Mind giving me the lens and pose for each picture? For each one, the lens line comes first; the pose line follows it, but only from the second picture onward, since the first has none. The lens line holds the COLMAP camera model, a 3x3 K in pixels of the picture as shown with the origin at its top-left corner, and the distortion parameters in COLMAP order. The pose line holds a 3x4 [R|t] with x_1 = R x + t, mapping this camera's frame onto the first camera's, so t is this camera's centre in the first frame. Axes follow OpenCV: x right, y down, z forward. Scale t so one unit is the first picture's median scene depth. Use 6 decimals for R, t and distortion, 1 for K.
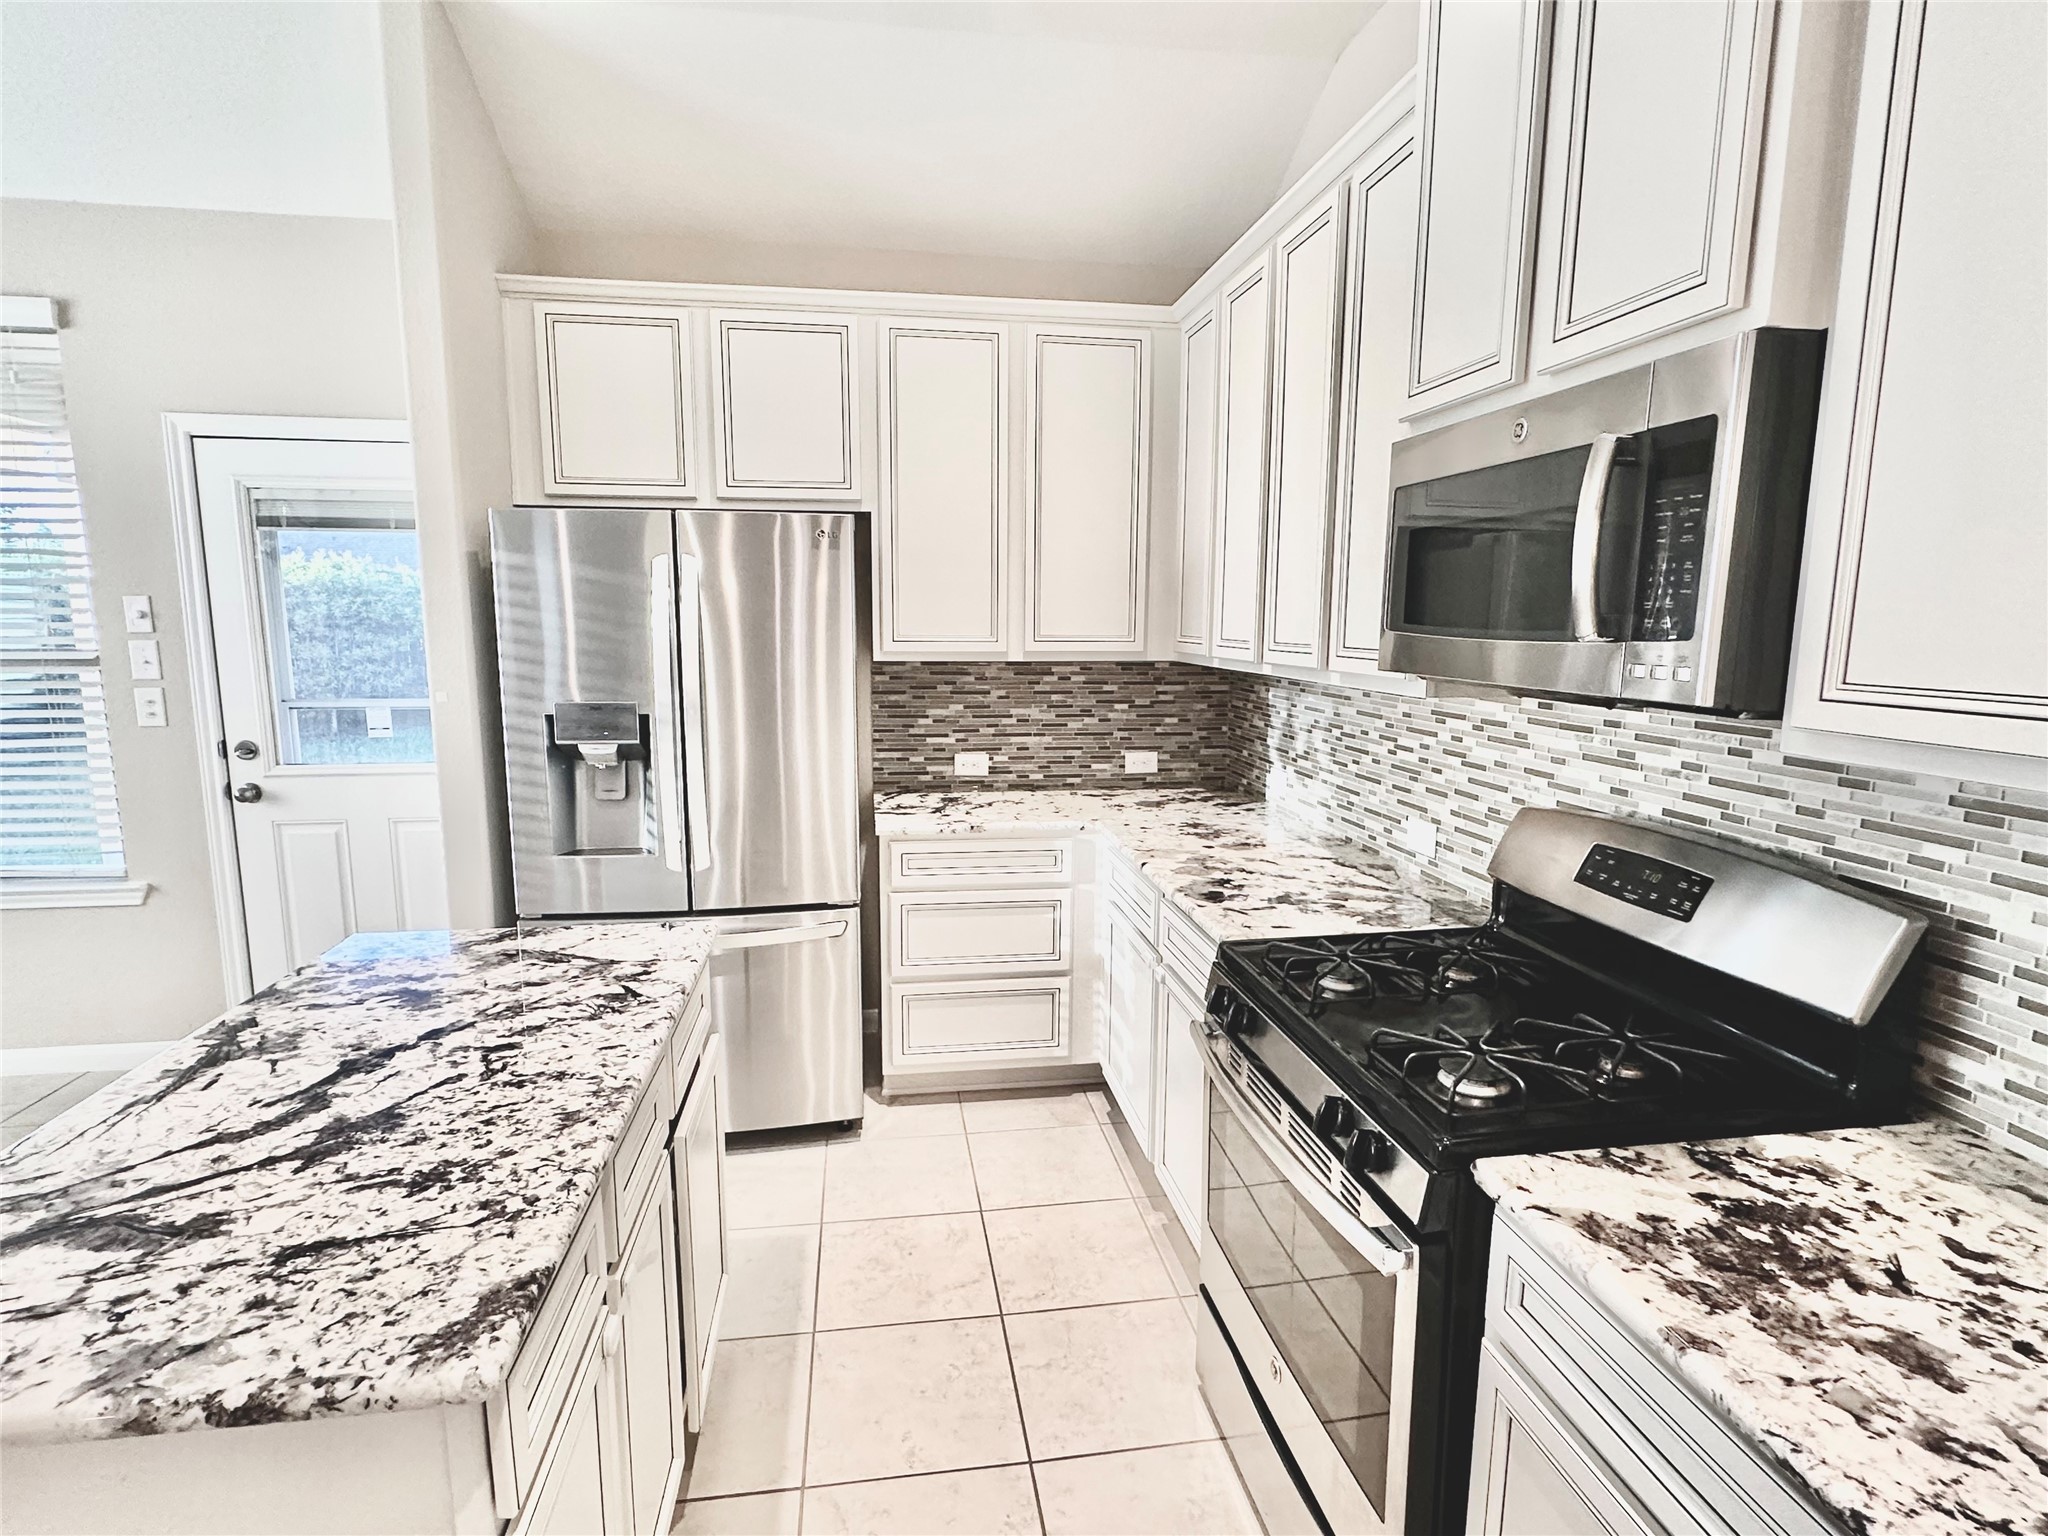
lens RADIAL K [[1034.2, 0, 1023.0], [0, 1034.2, 774.9], [0, 0, 1]] dist [-0.002403, 0.000043]
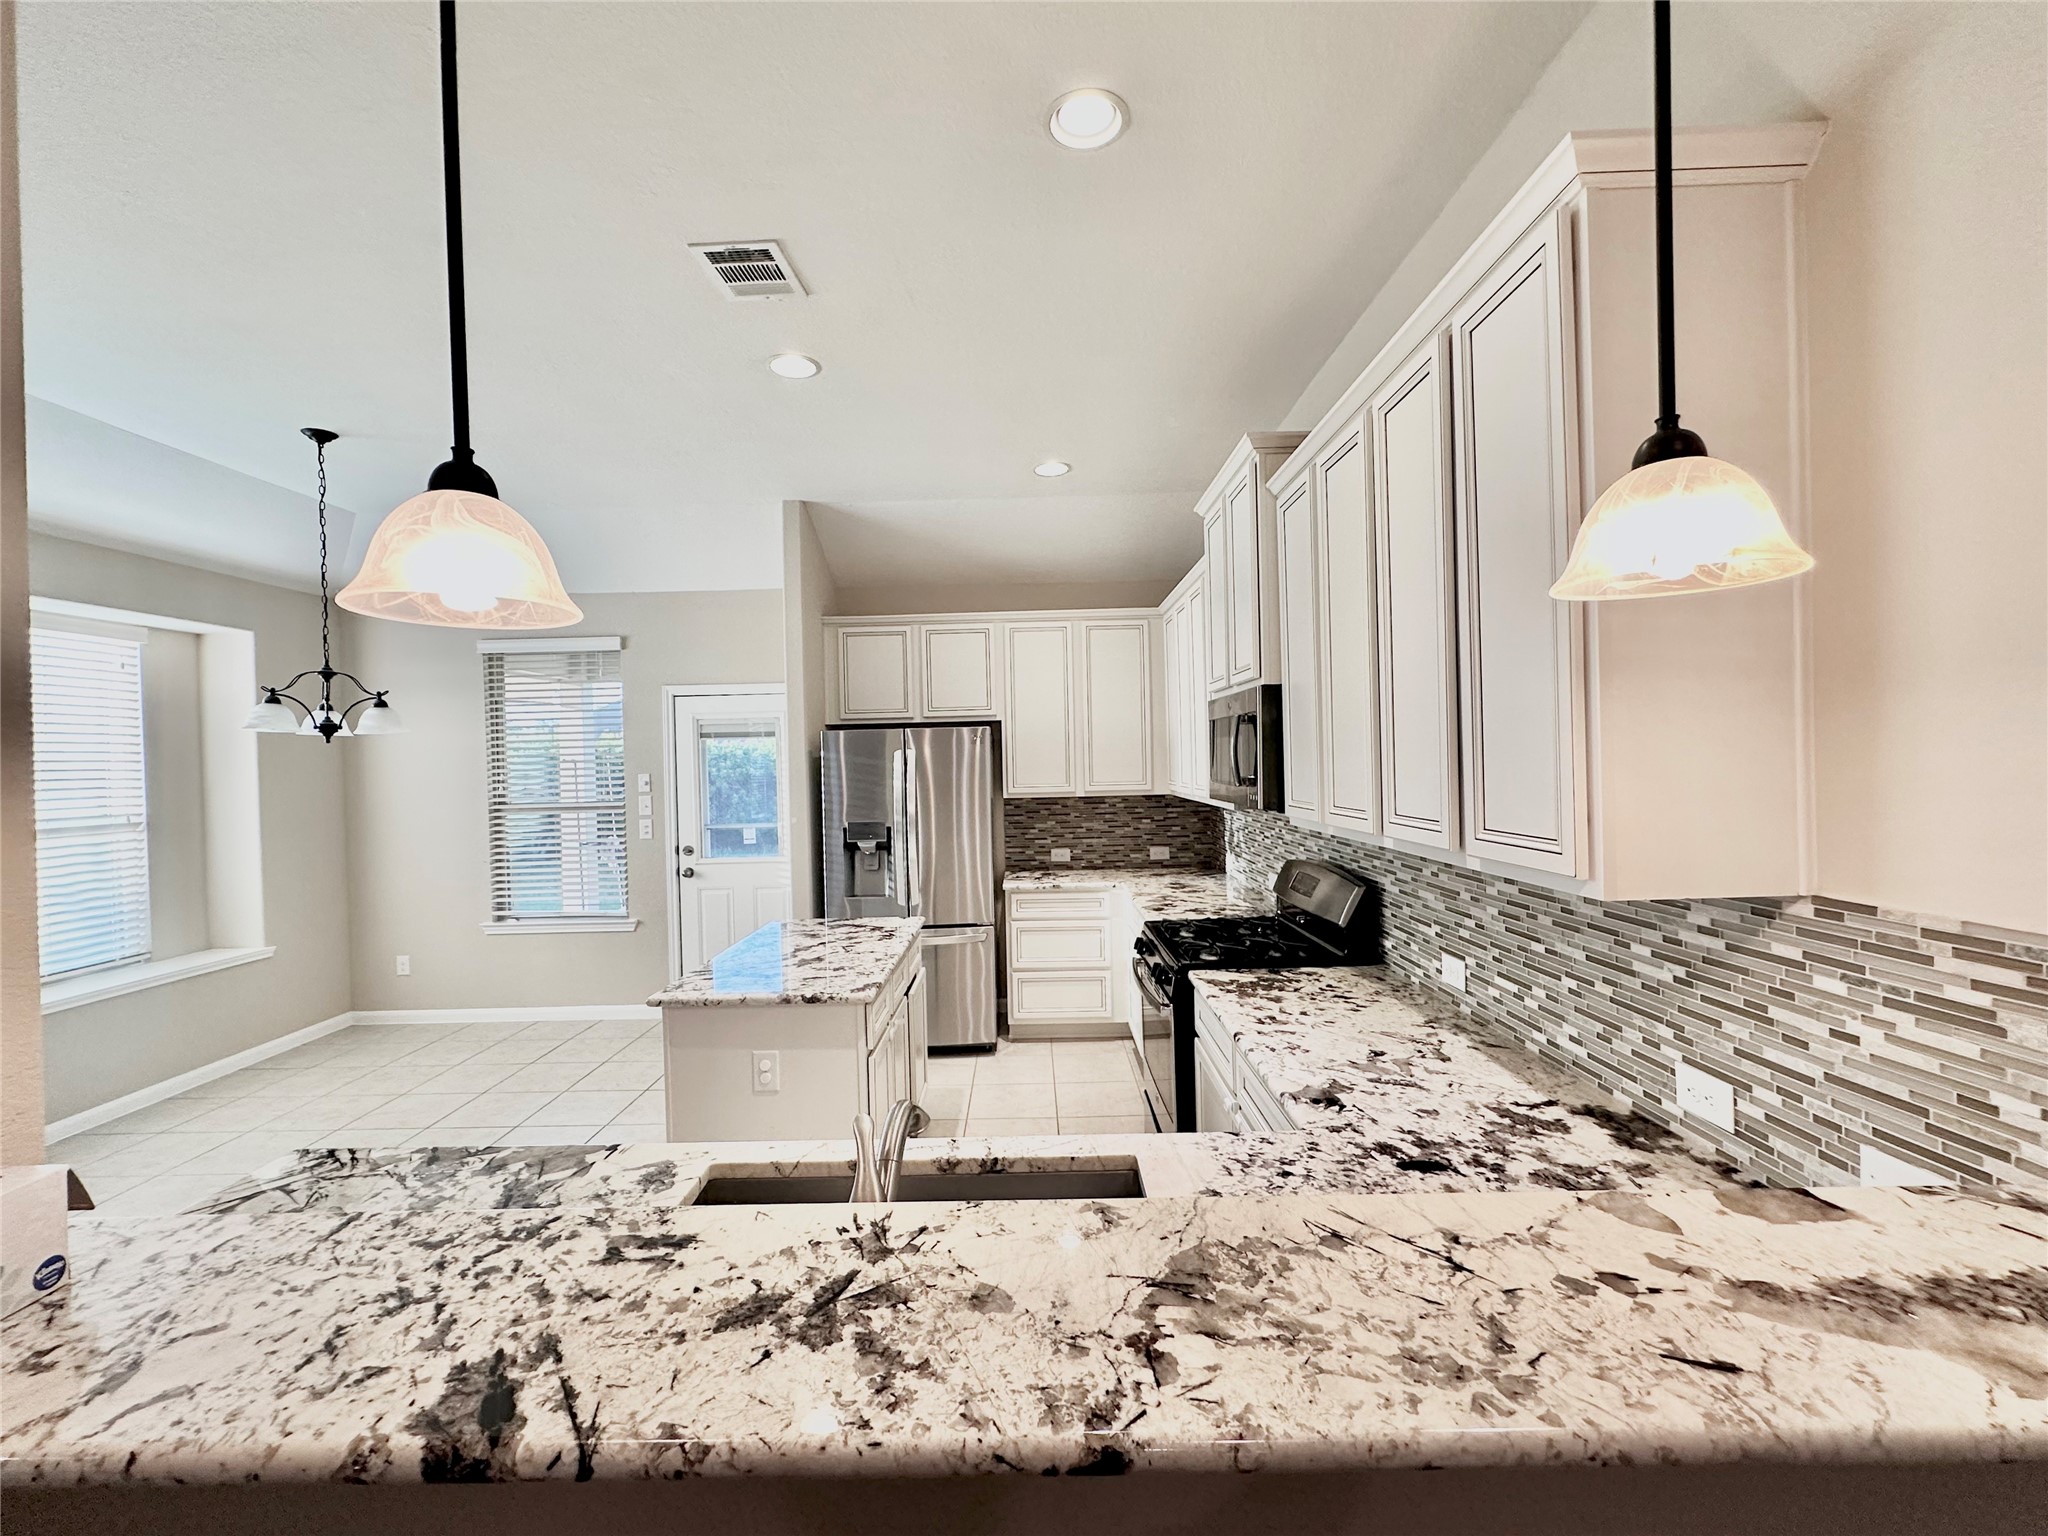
lens RADIAL K [[860.9, 0, 1024.0], [0, 860.9, 768.0], [0, 0, 1]] dist [-0.002655, 0.000868]
pose [[0.987653, -0.027527, -0.154217, 0.249647], [0.005621, 0.990034, -0.140717, 0.102809], [0.156554, 0.138113, 0.977965, -0.978535]]
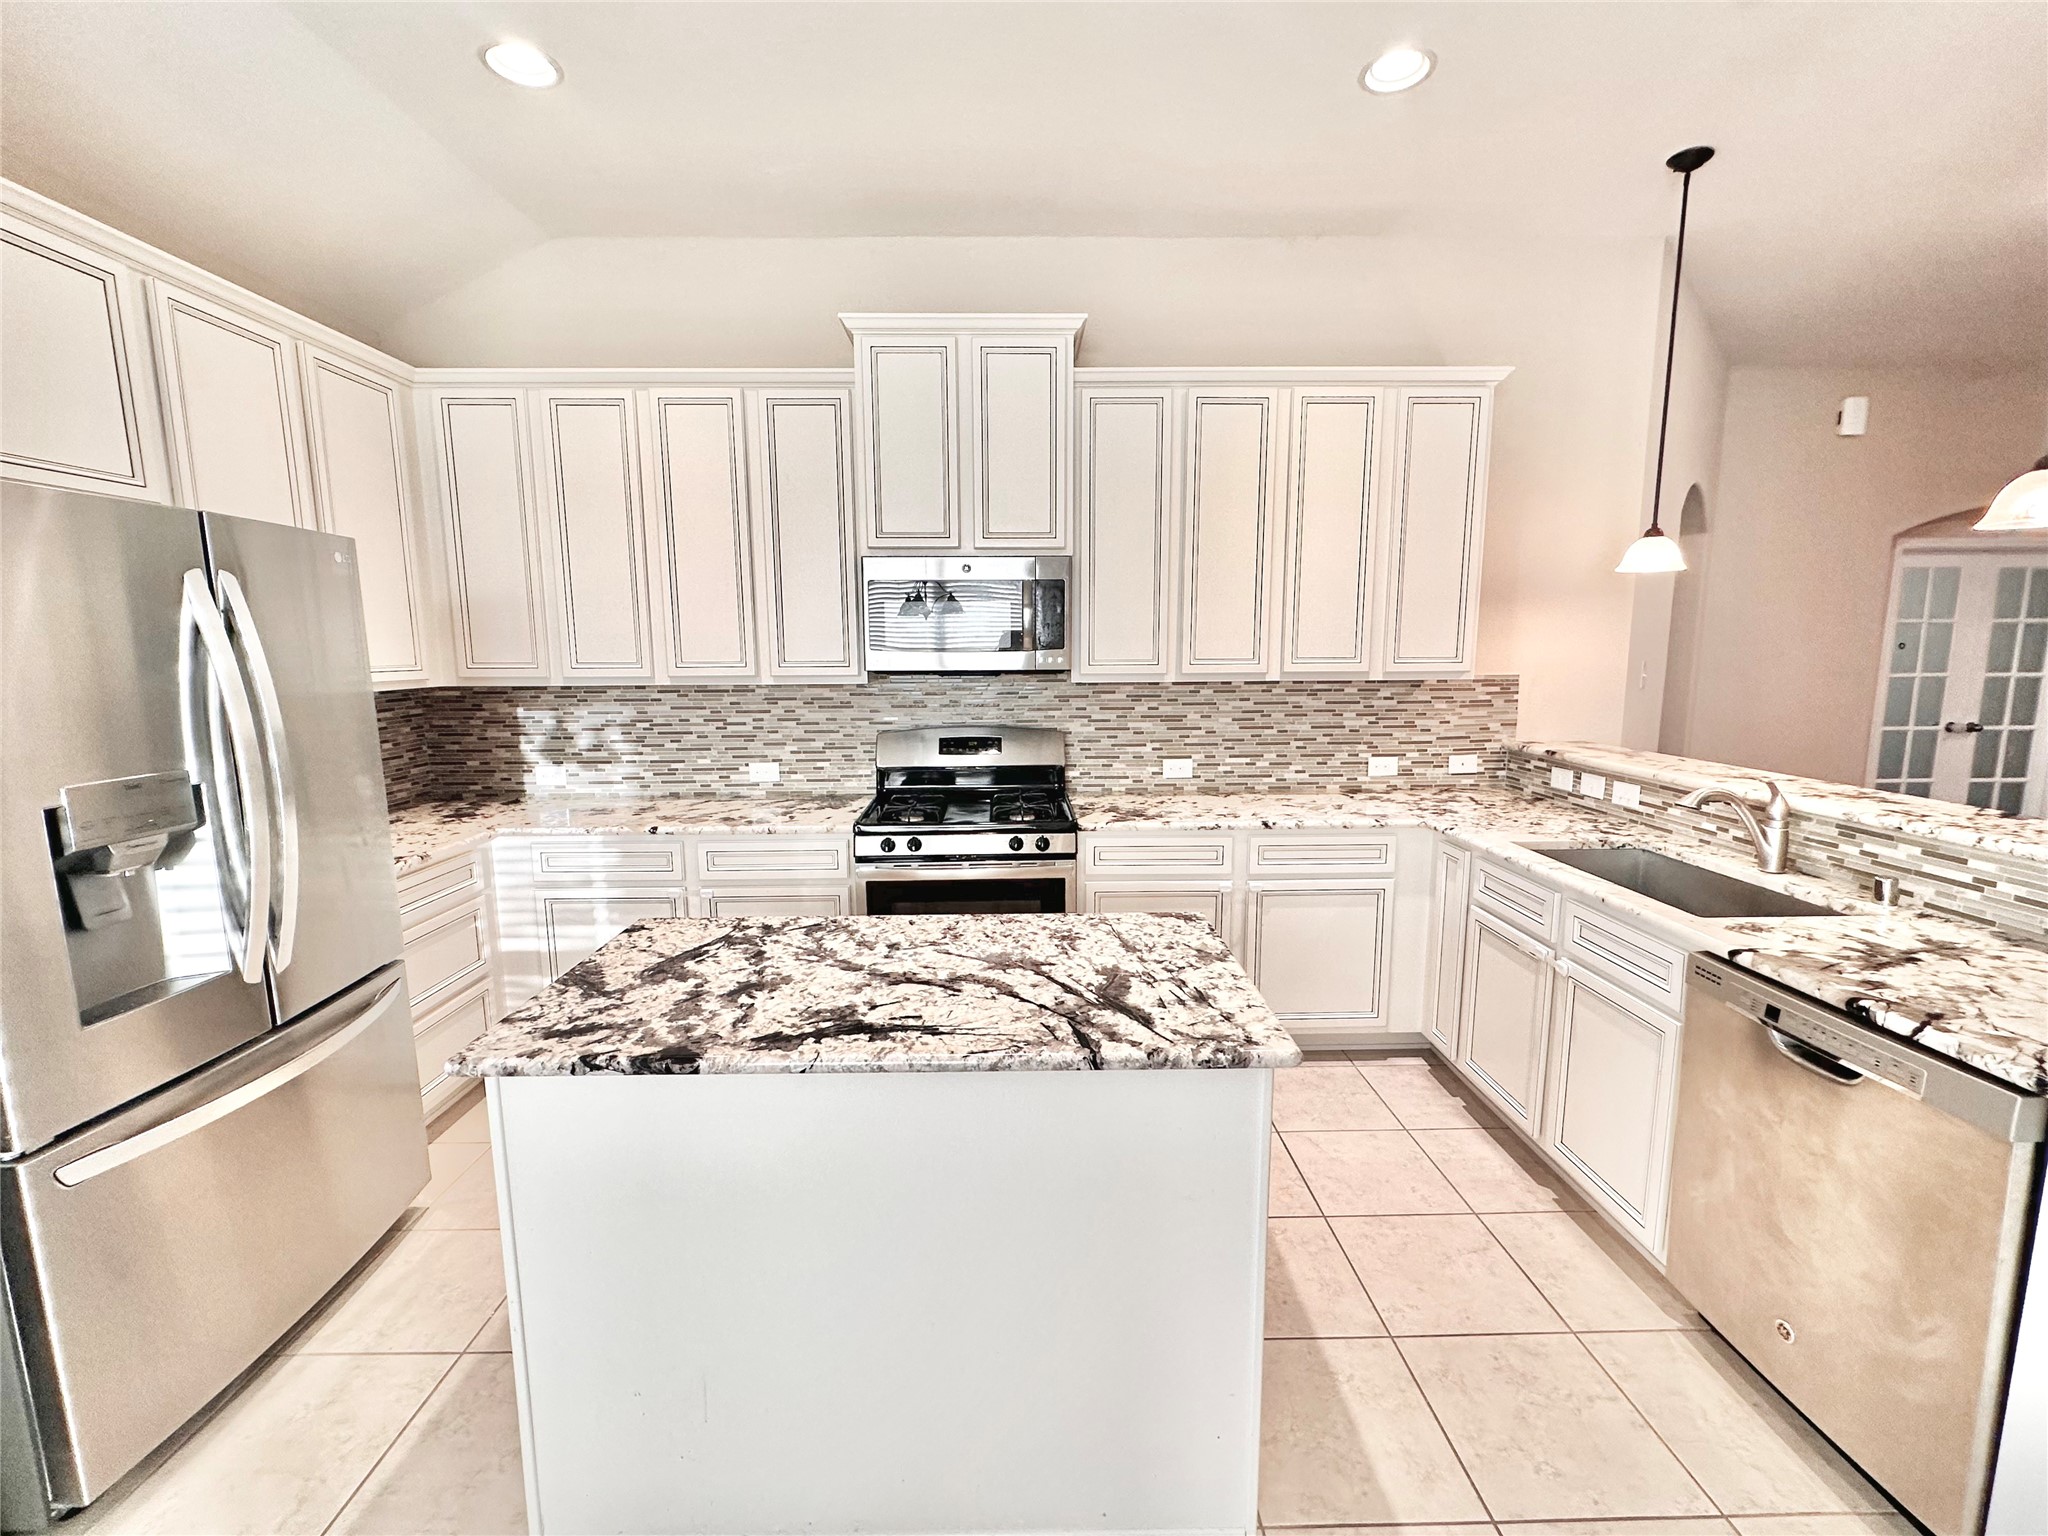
lens RADIAL K [[860.9, 0, 1024.0], [0, 860.9, 768.0], [0, 0, 1]] dist [-0.002655, 0.000868]
pose [[0.132815, -0.147477, 0.980108, -1.346338], [0.157876, 0.979390, 0.125975, -0.083035], [-0.978486, 0.138004, 0.153361, 0.508321]]
